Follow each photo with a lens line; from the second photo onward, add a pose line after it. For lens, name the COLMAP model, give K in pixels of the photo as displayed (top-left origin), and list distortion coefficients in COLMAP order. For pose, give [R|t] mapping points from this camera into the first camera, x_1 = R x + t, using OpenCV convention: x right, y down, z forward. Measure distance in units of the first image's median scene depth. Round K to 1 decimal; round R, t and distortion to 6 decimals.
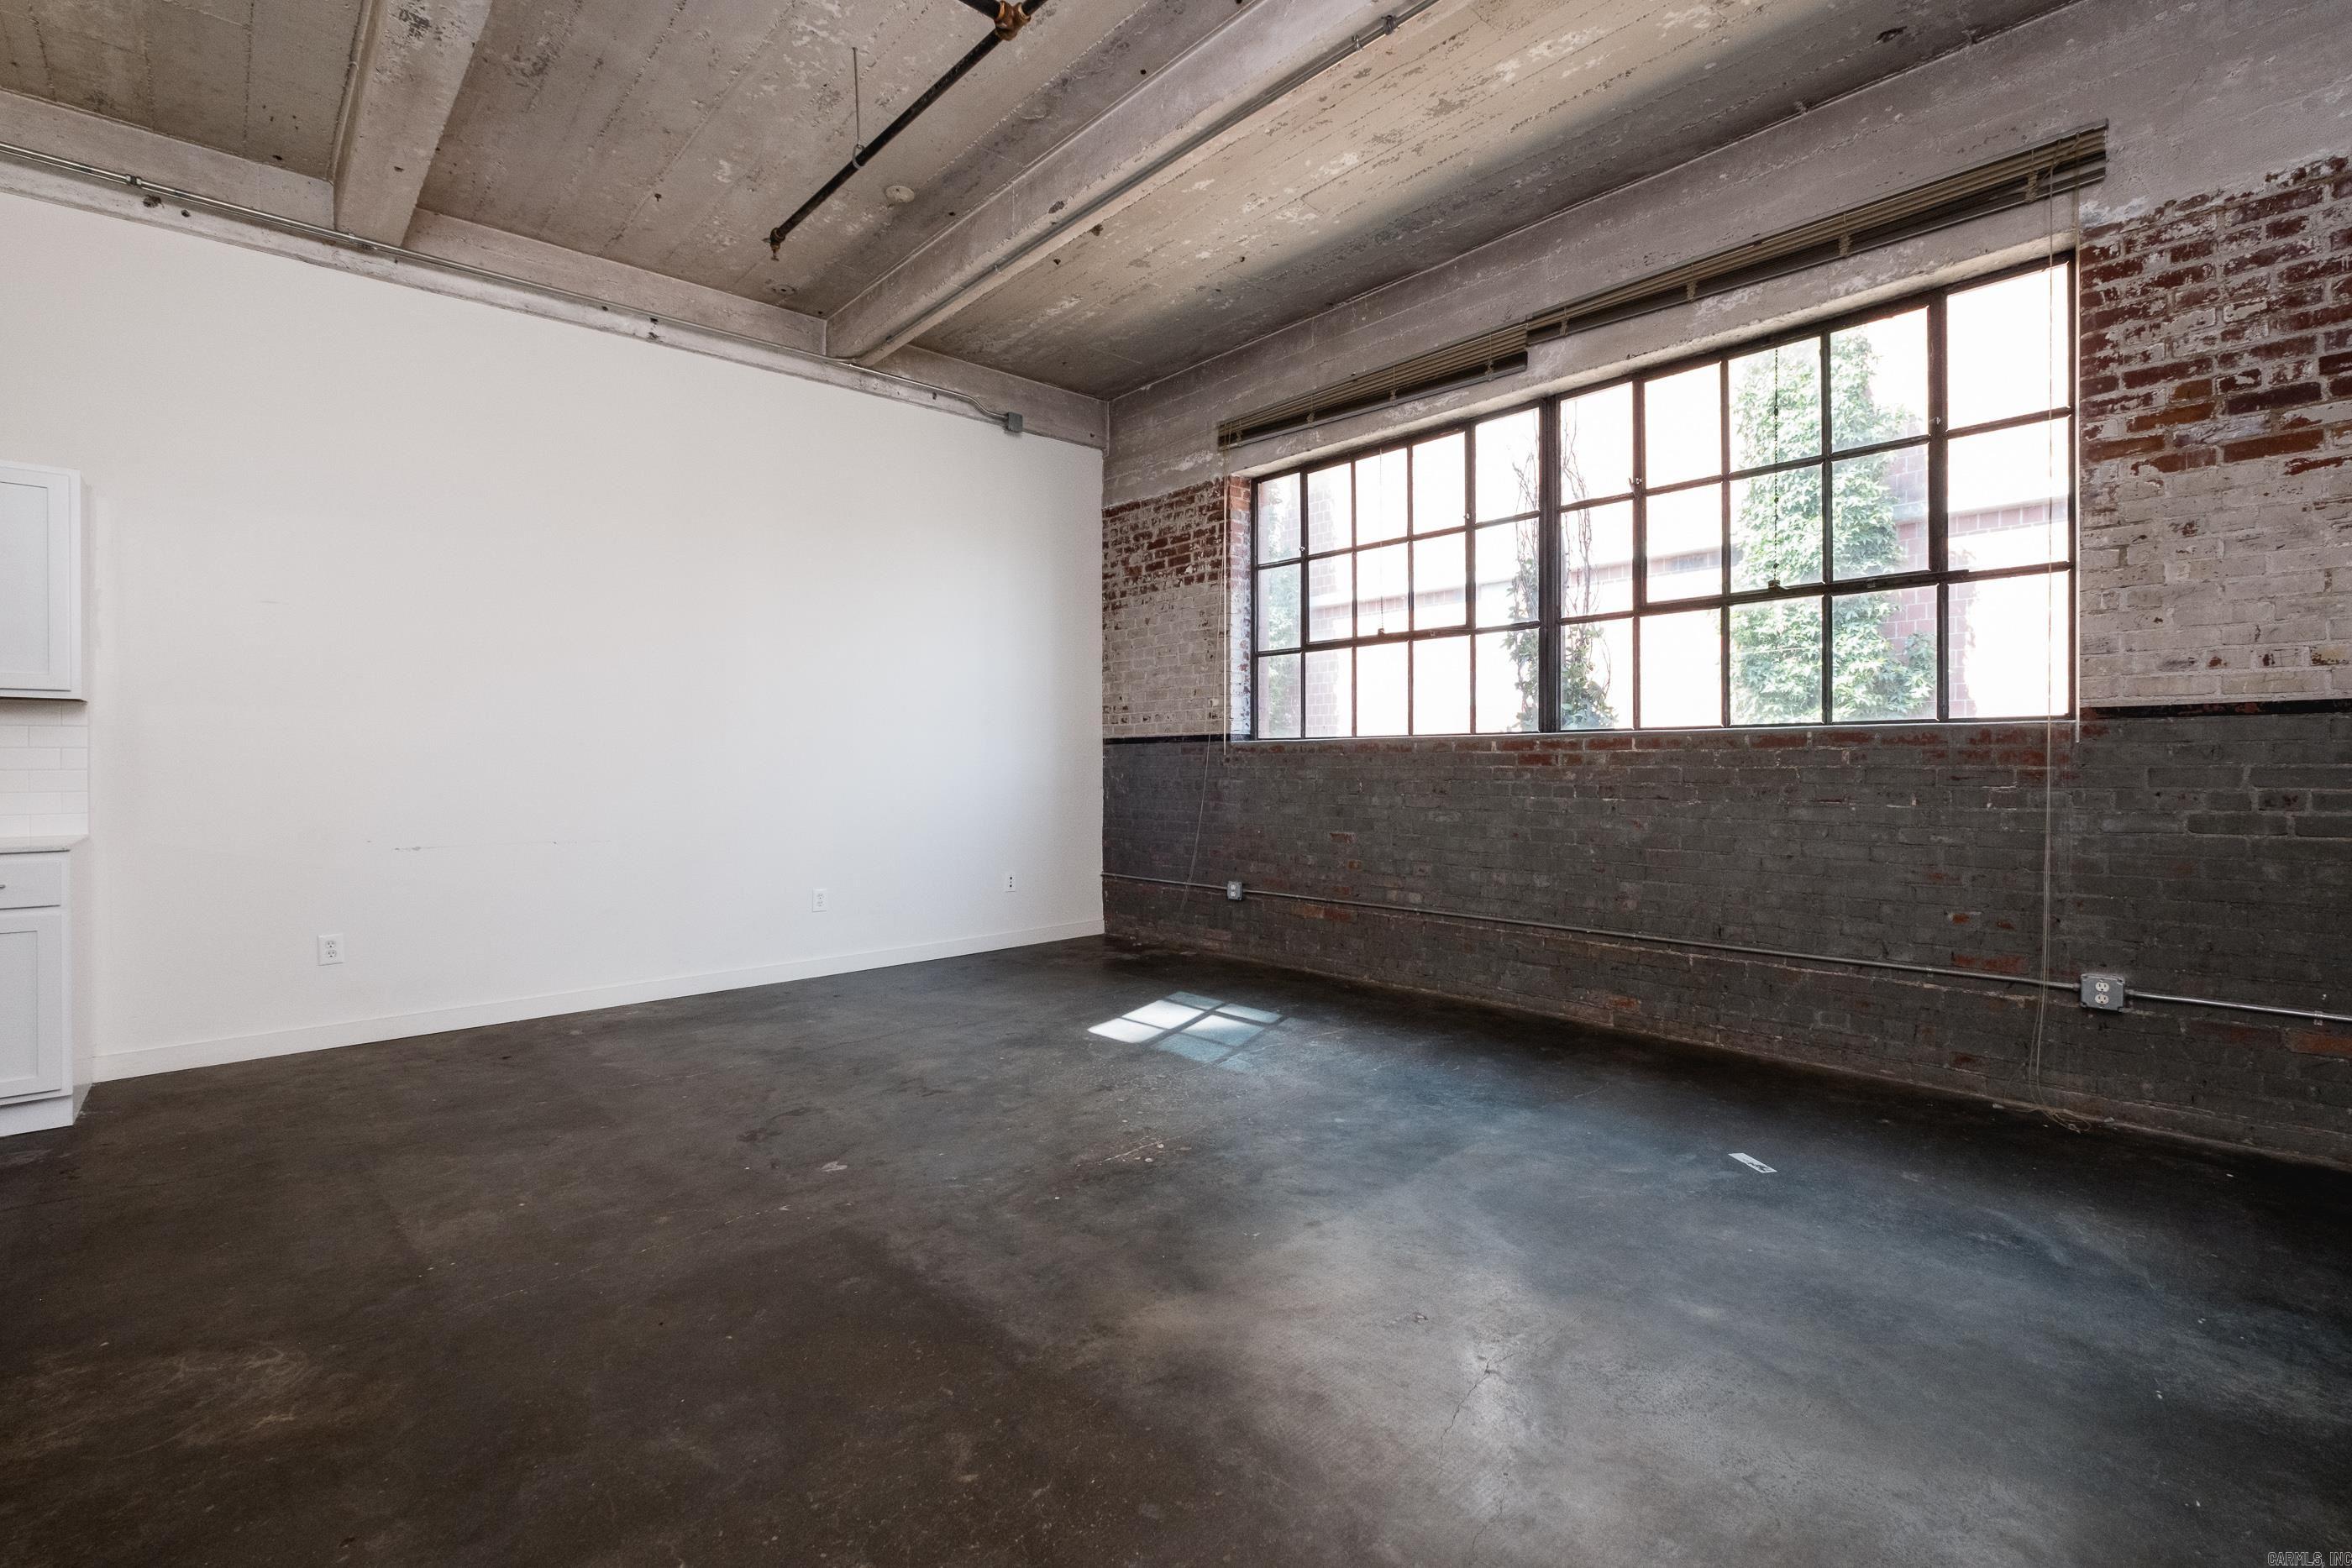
lens RADIAL K [[1043.7, 0, 1190.4], [0, 1043.7, 774.1], [0, 0, 1]] dist [0.006158, -0.004852]
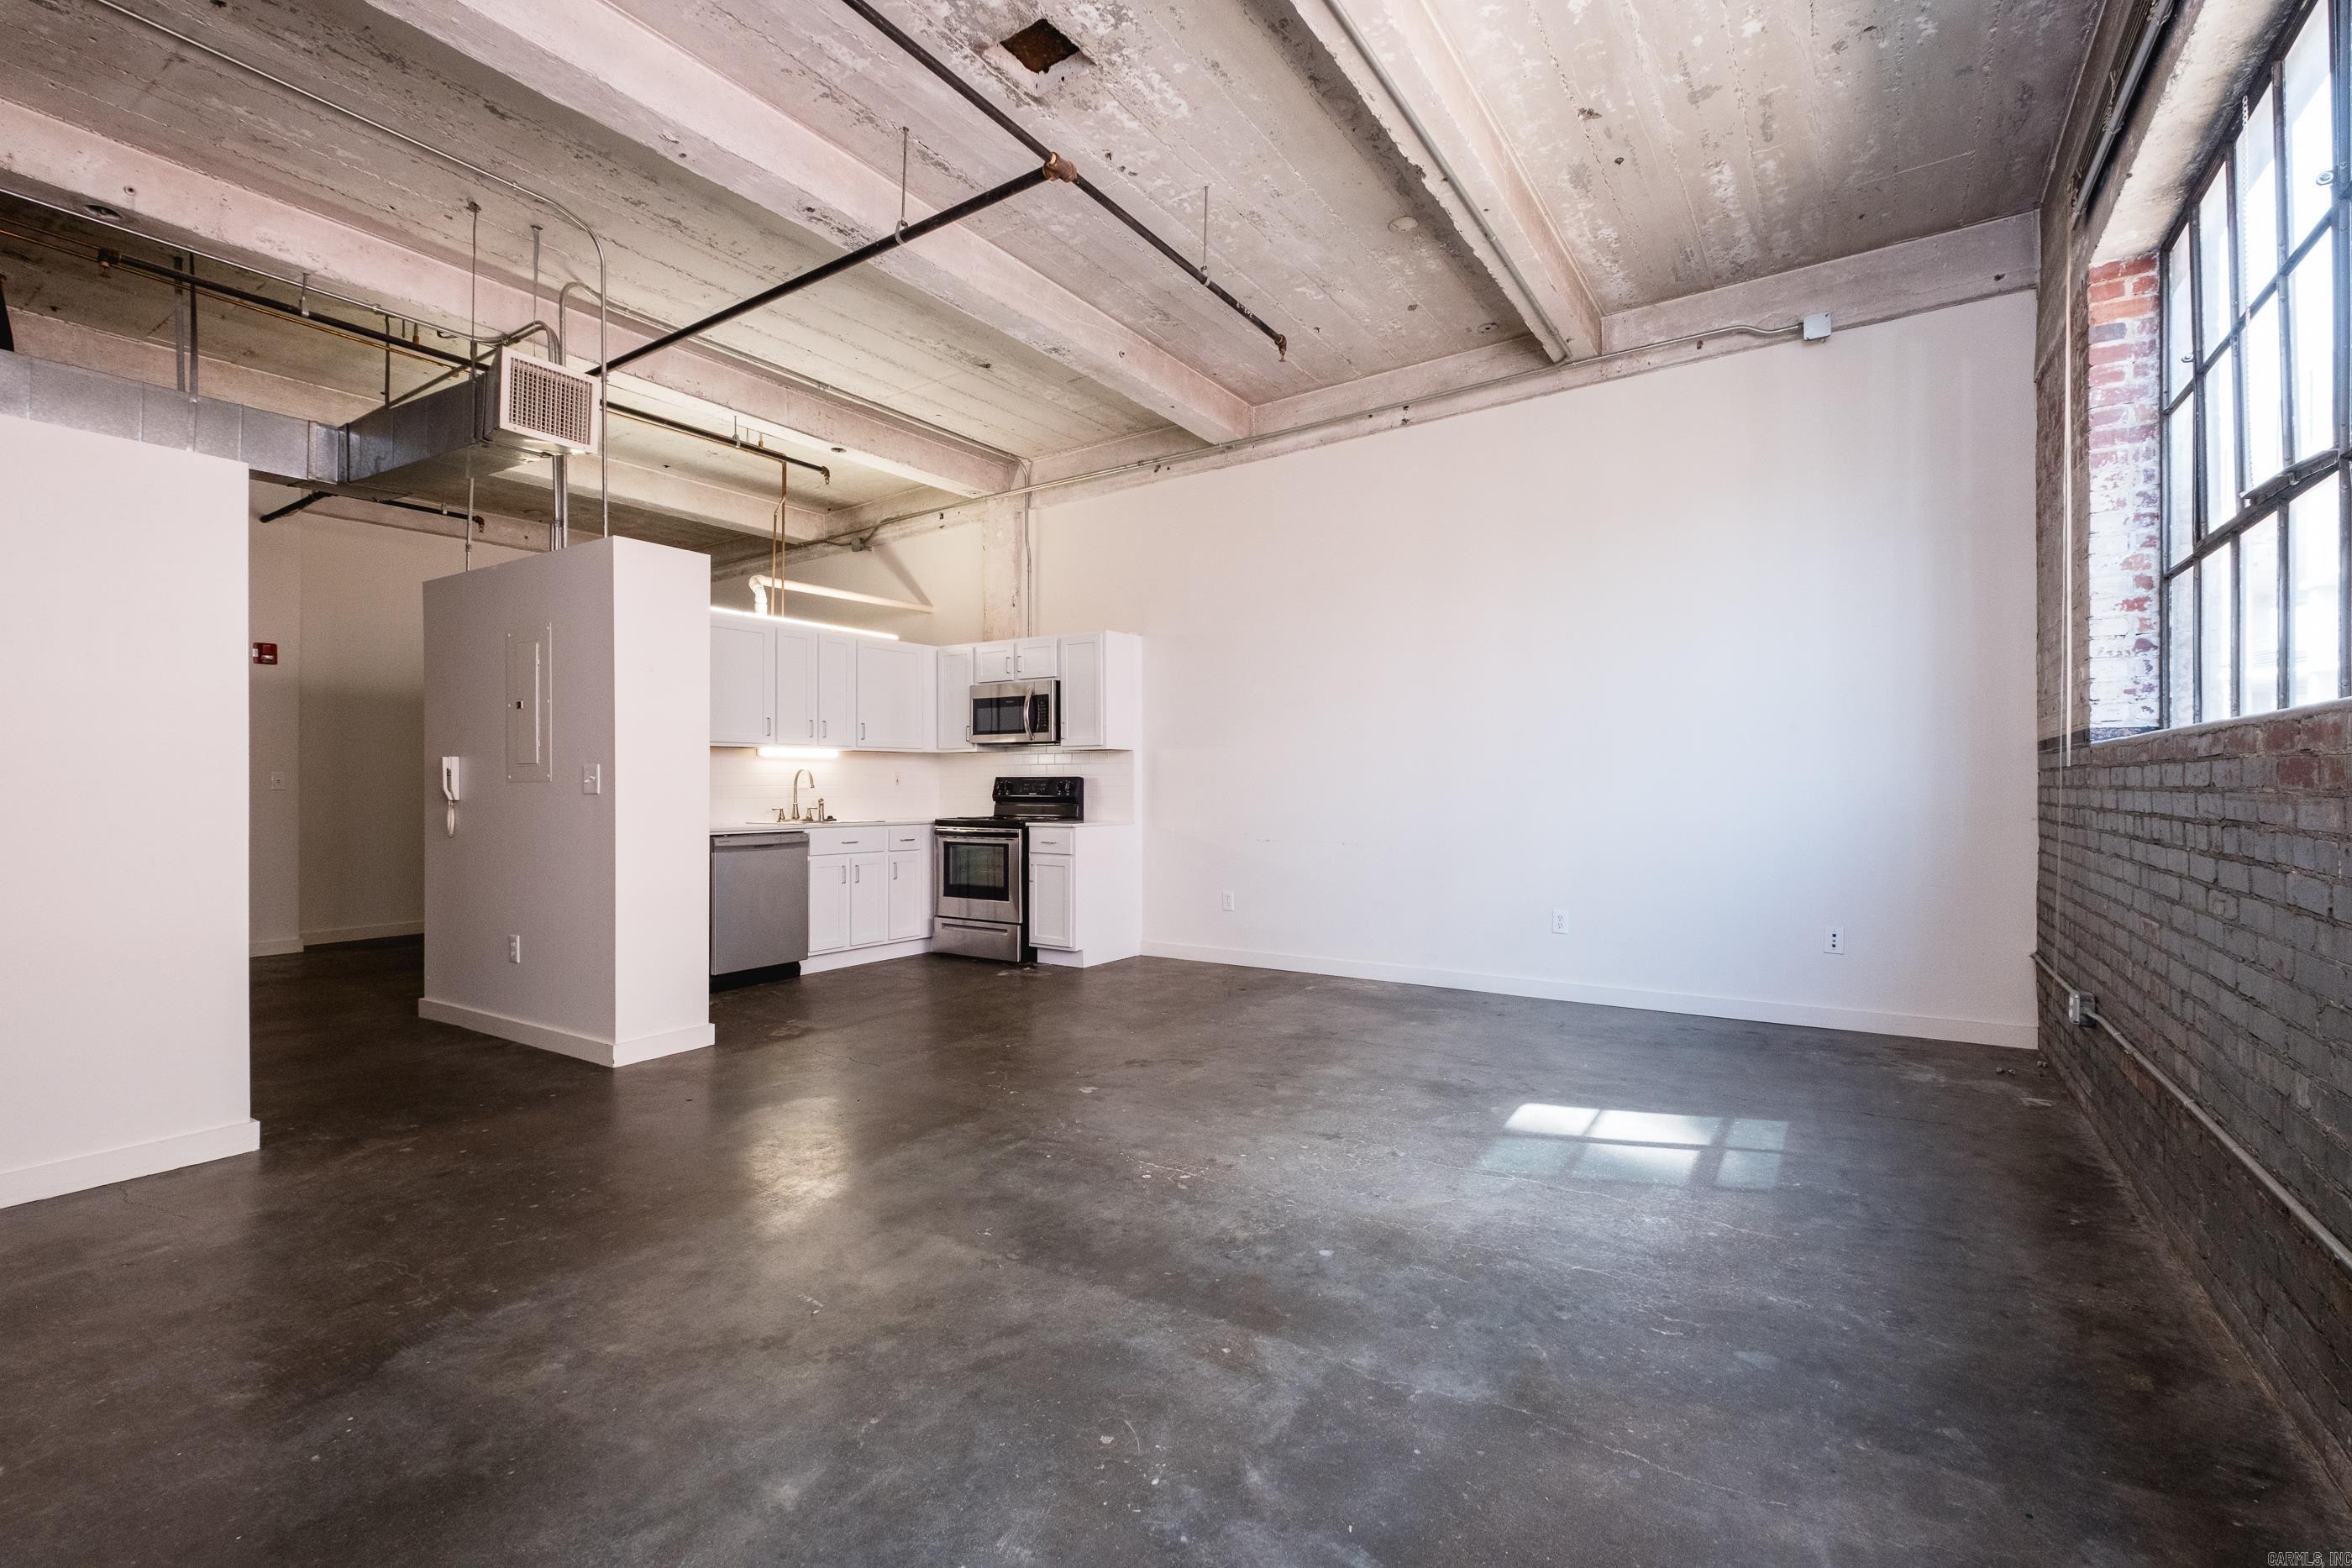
lens RADIAL K [[1041.4, 0, 1174.8], [0, 1041.4, 783.6], [0, 0, 1]] dist [0.001618, -0.000903]
pose [[0.226428, 0.001981, -0.974026, 0.714676], [-0.007143, 0.999974, 0.000373, -0.008669], [0.974002, 0.006873, 0.226437, 0.598795]]
